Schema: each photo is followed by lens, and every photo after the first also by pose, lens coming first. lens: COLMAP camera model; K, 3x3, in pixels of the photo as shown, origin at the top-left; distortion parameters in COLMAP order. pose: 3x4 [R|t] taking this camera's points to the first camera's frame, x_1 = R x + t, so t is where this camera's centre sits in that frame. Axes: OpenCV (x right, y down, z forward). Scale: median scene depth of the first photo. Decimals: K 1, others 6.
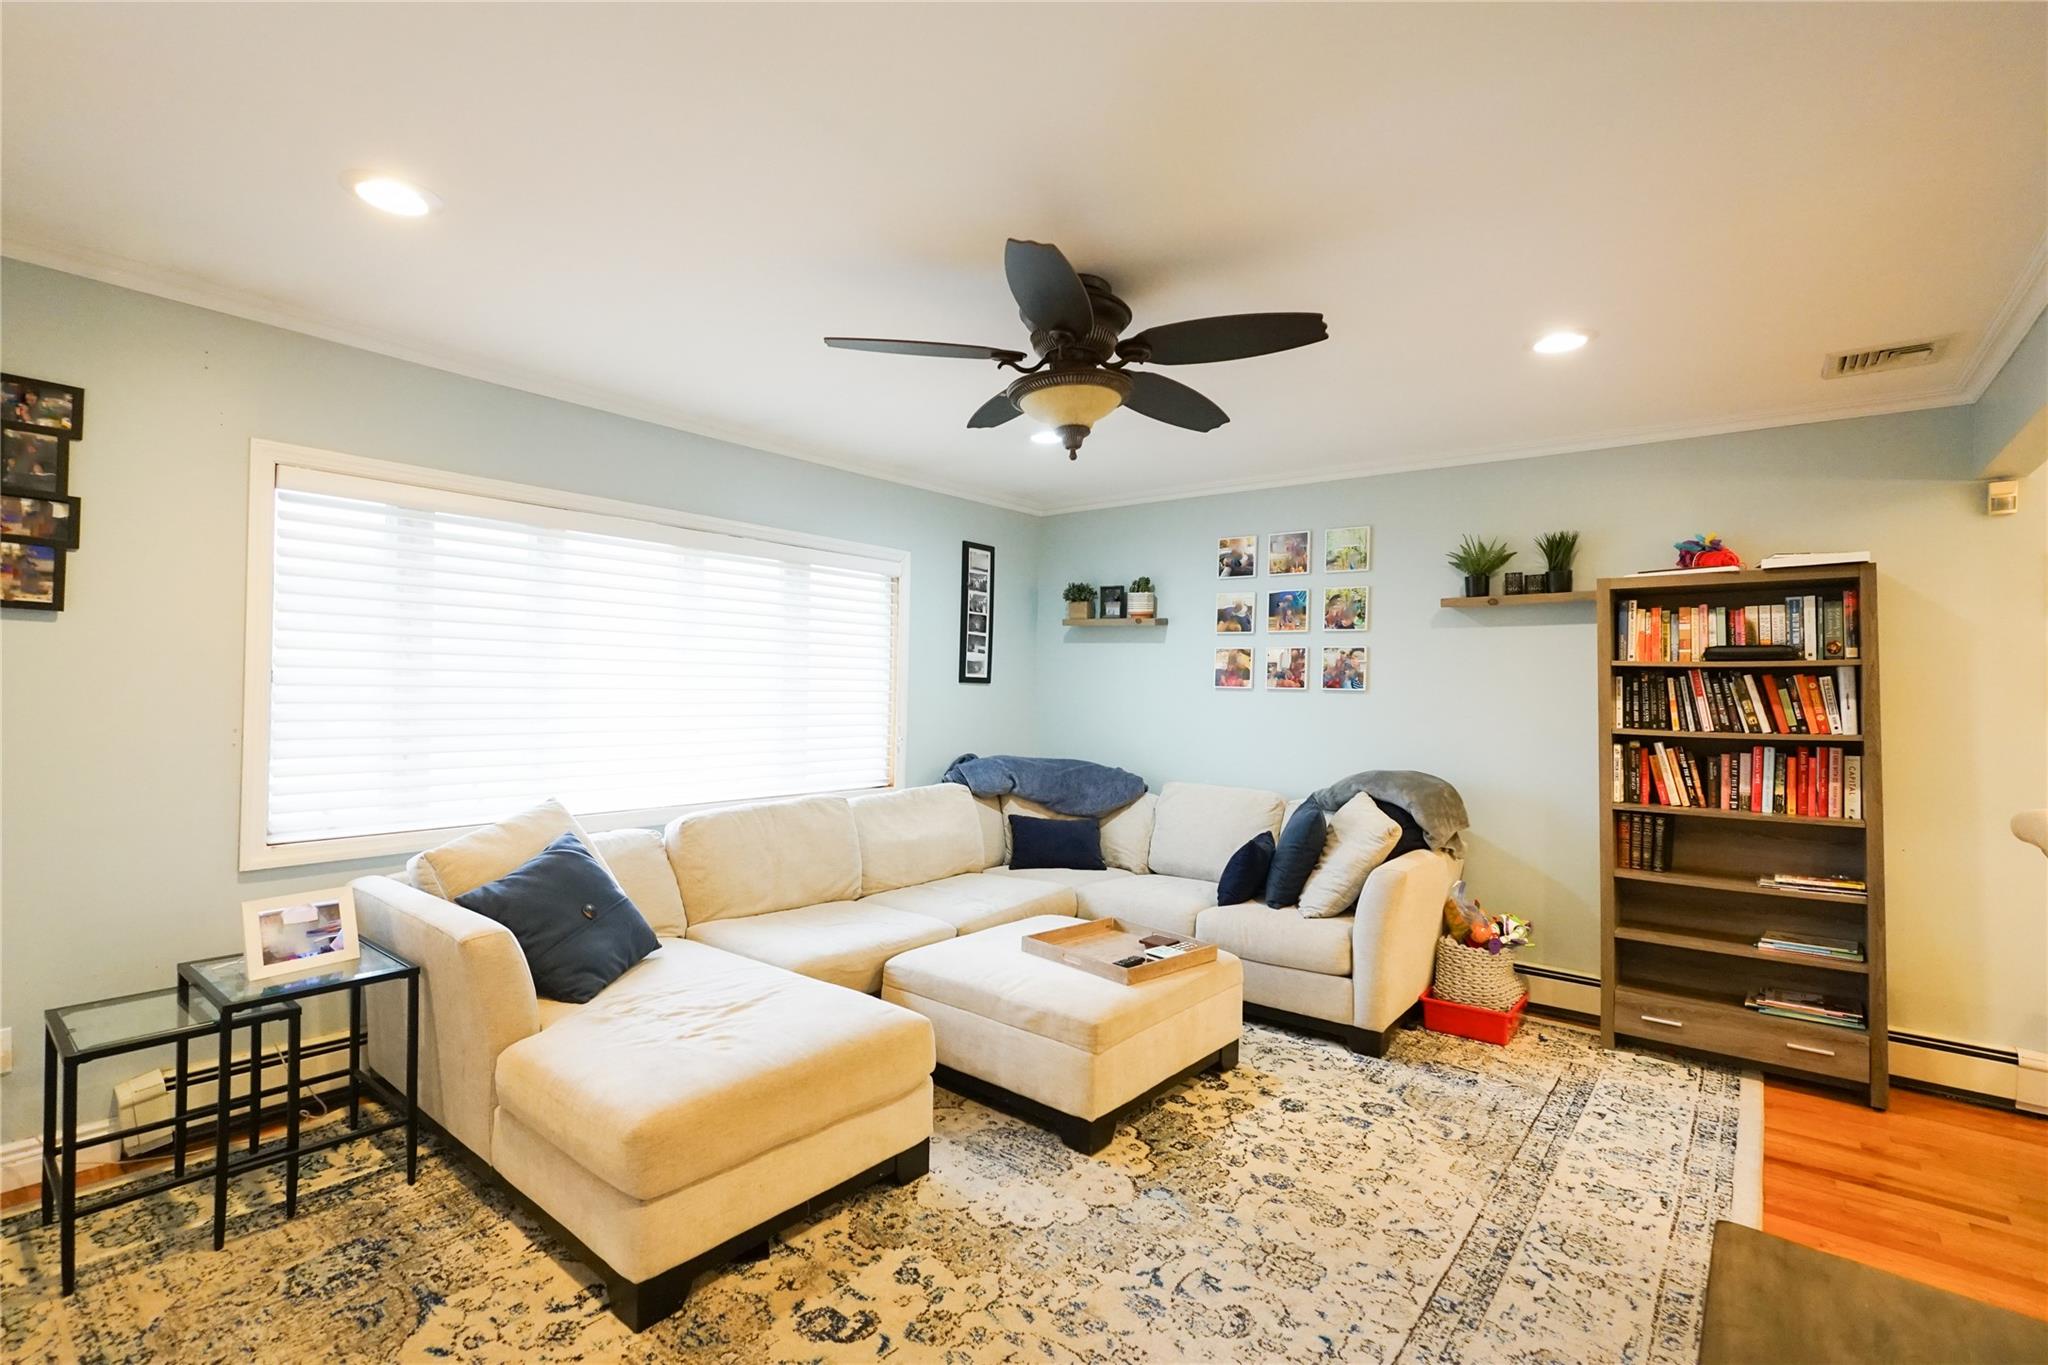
lens RADIAL K [[937.7, 0, 1015.1], [0, 937.7, 680.5], [0, 0, 1]] dist [-0.024660, 0.010994]
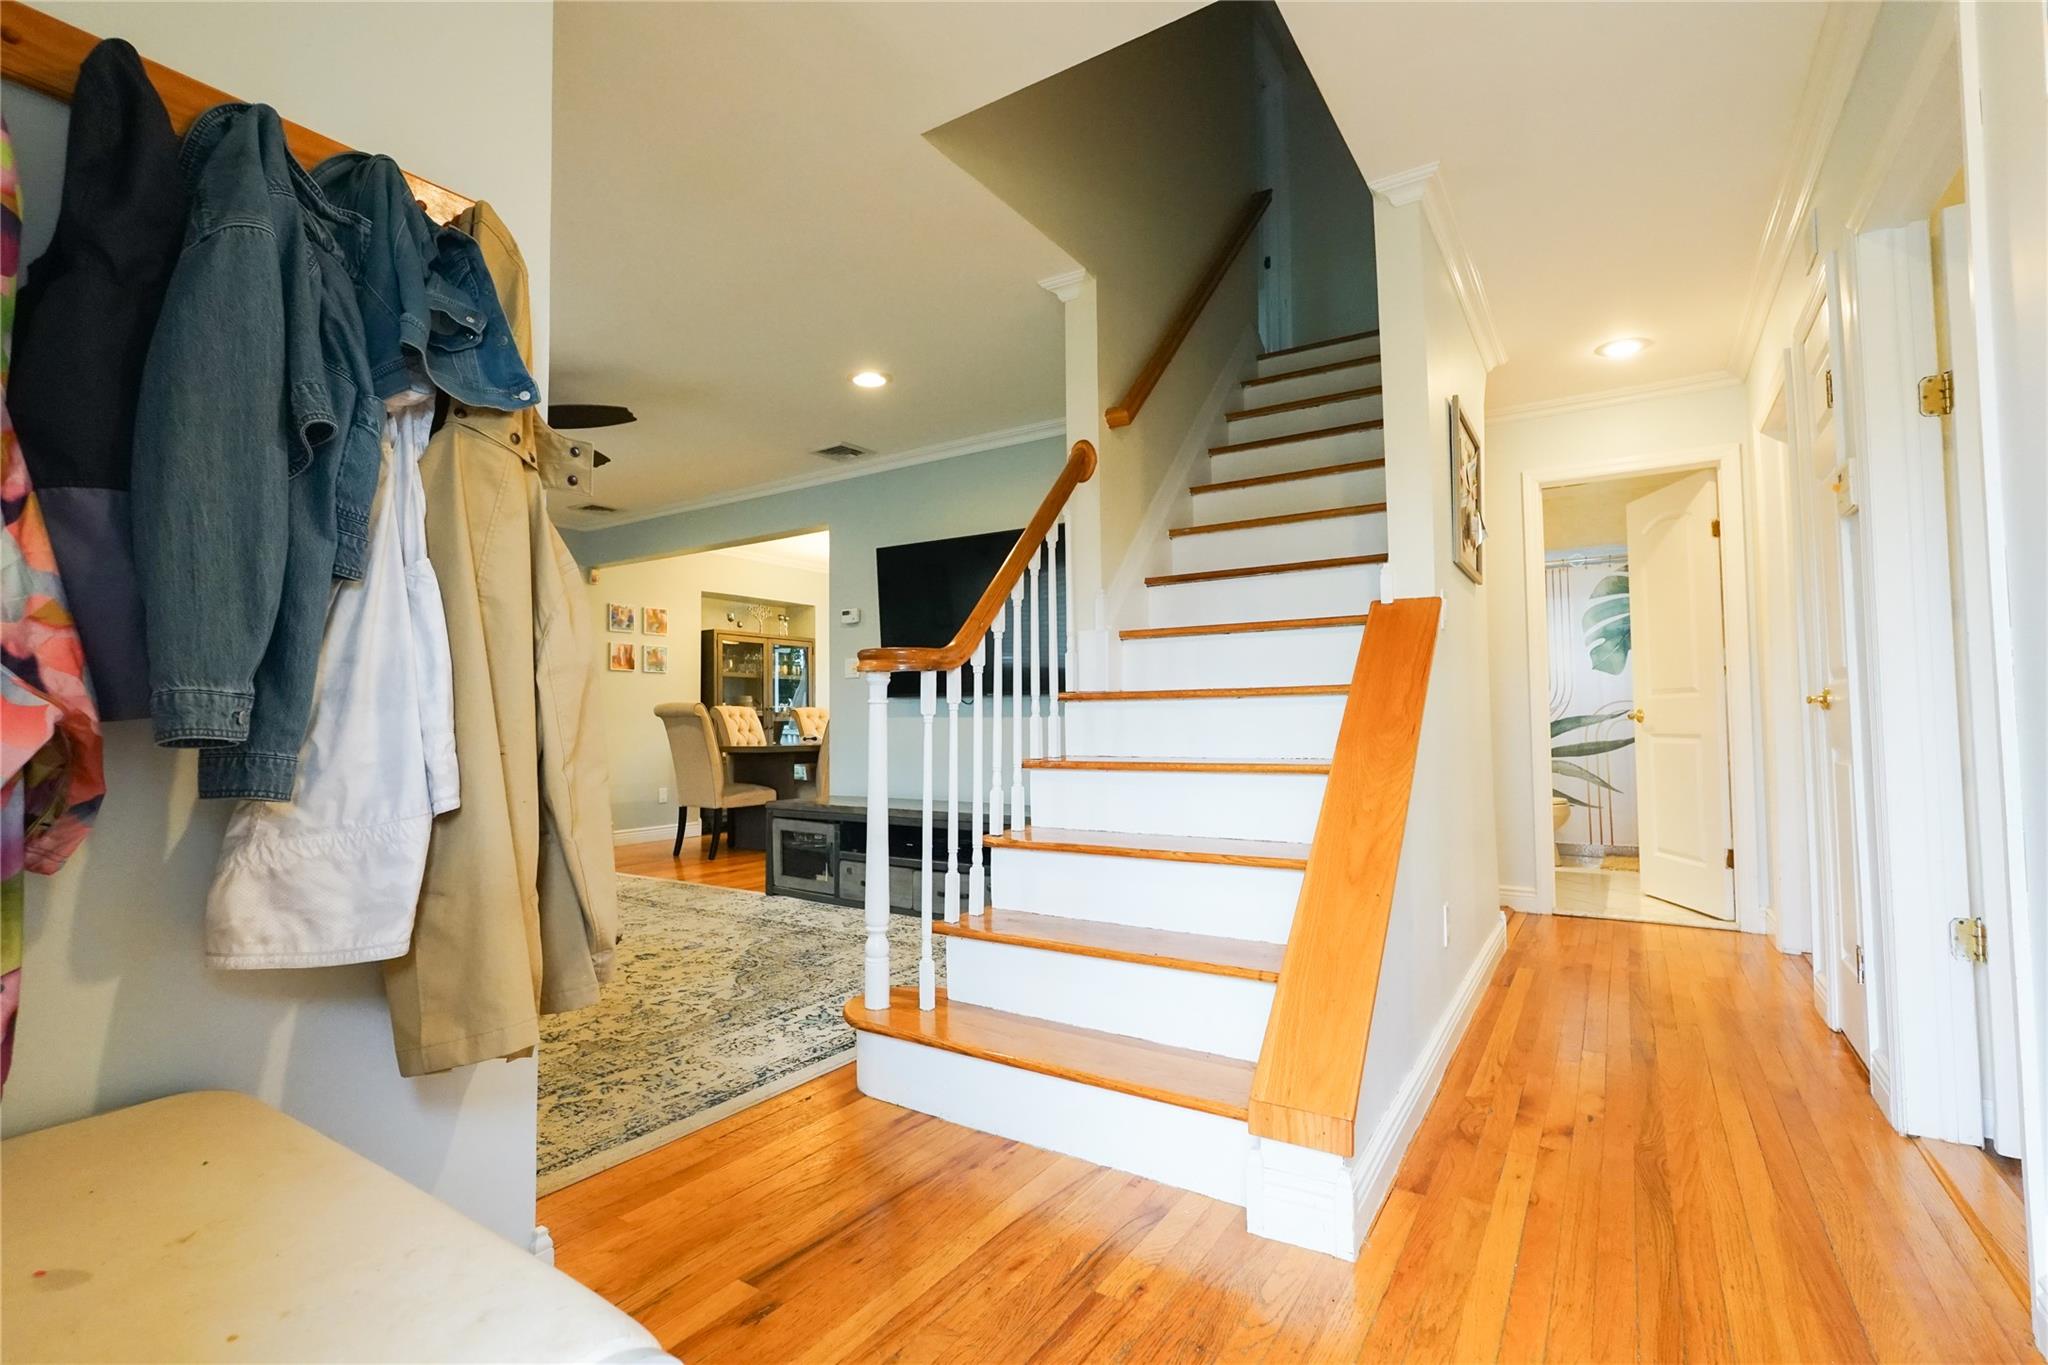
lens RADIAL K [[935.1, 0, 1024.0], [0, 935.1, 682.5], [0, 0, 1]] dist [-0.029279, 0.010304]
pose [[-0.110664, 0.020887, 0.993638, -1.225773], [0.001379, 0.999781, -0.020863, 0.102232], [-0.993857, -0.000939, -0.110669, 0.204165]]
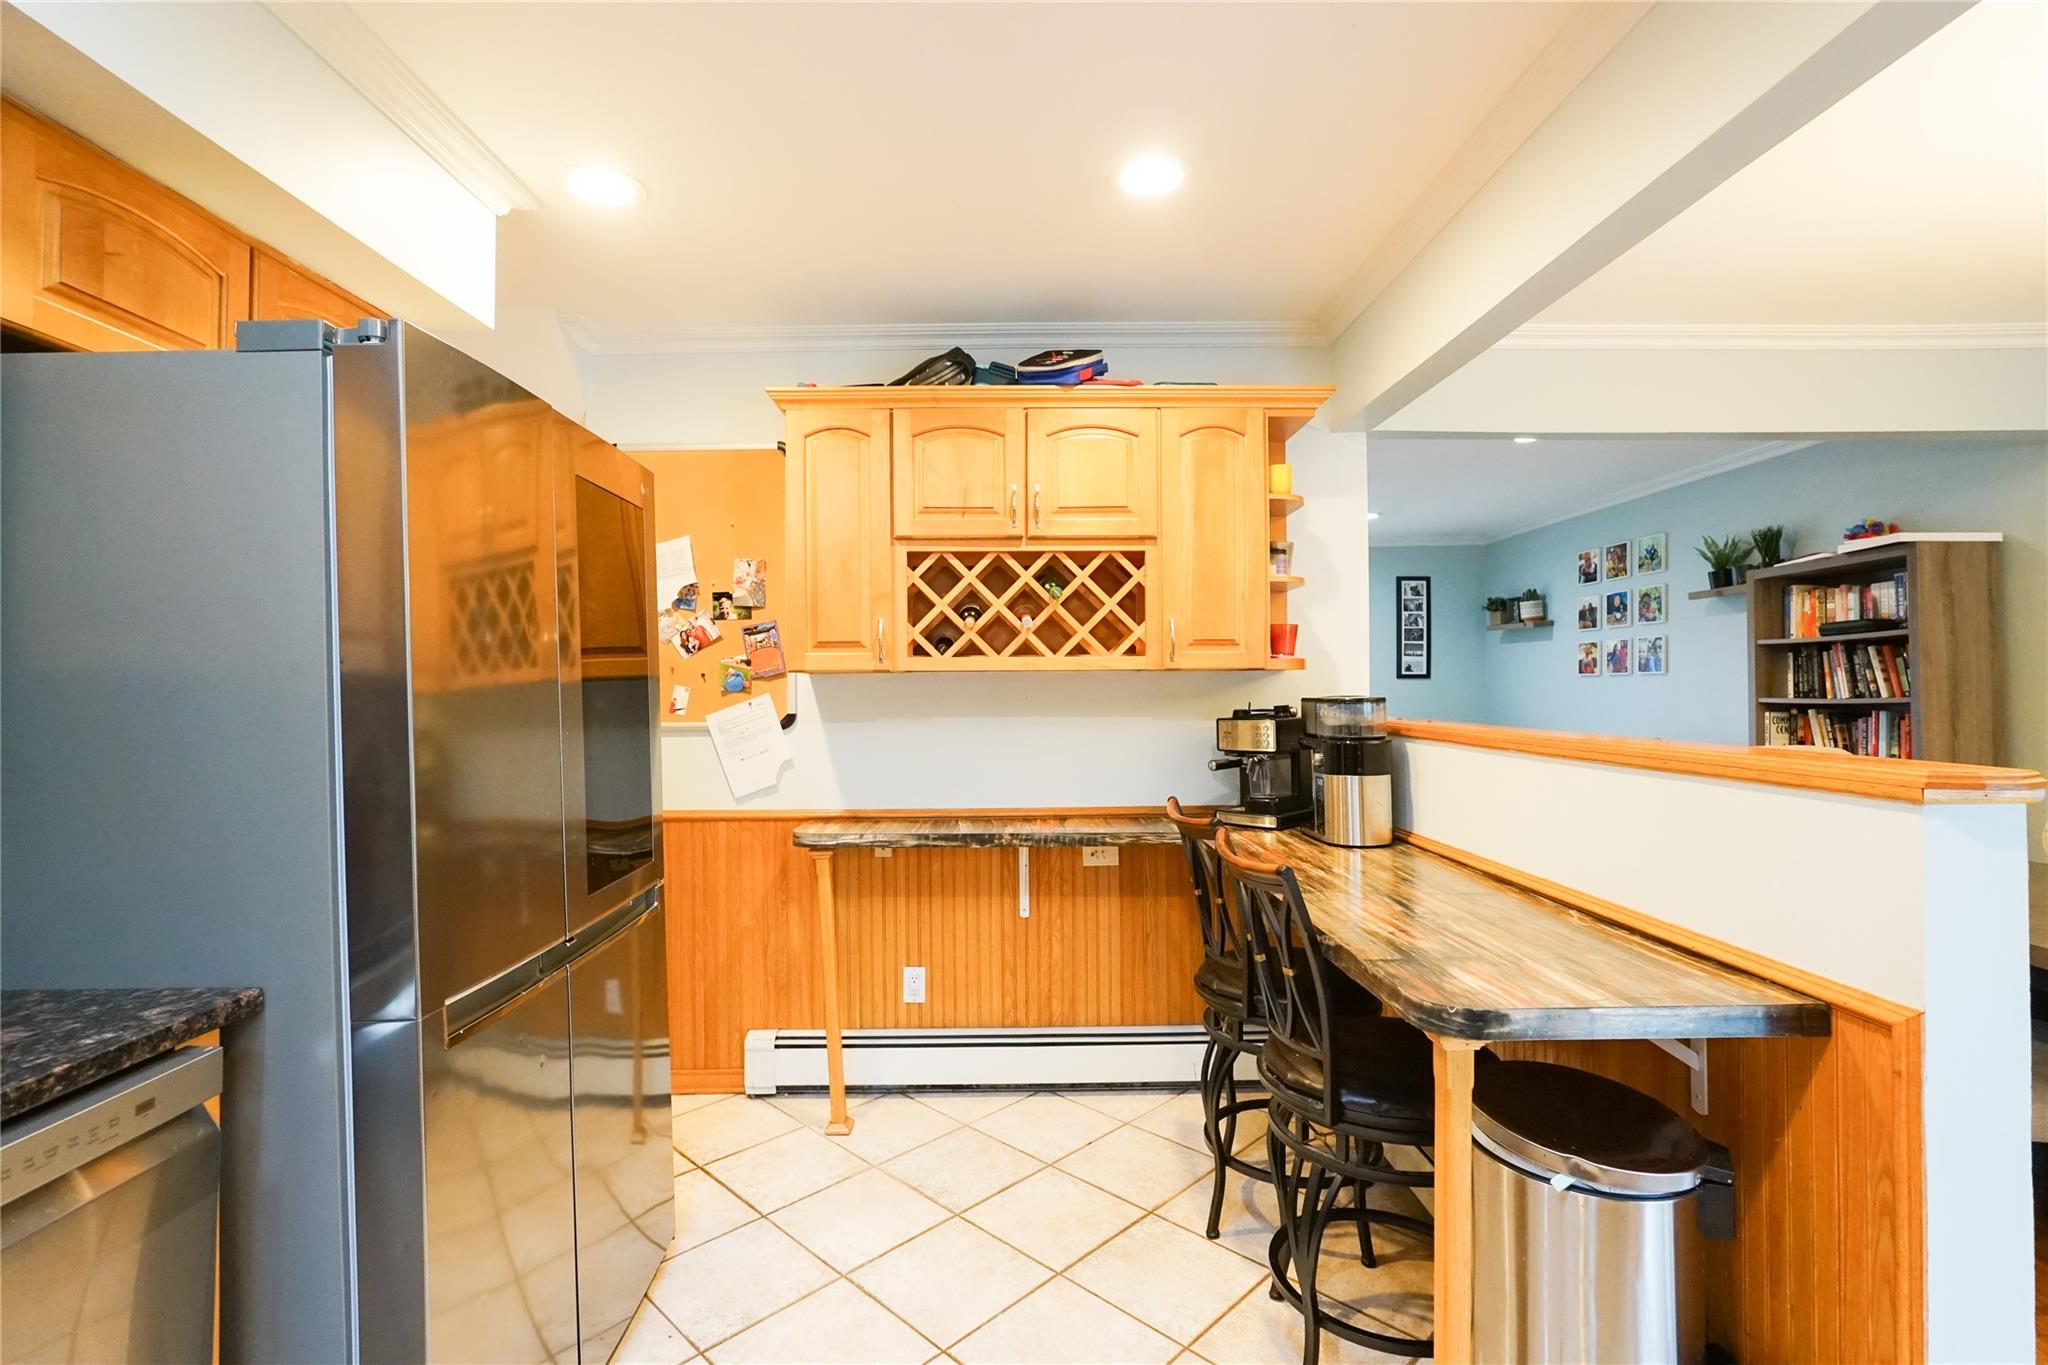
lens RADIAL K [[937.7, 0, 1015.1], [0, 937.7, 680.5], [0, 0, 1]] dist [-0.024660, 0.010994]
pose [[0.636351, -0.034817, -0.770614, 1.031992], [0.028155, 0.999364, -0.021902, 0.031588], [0.770886, -0.007759, 0.636926, -0.514925]]
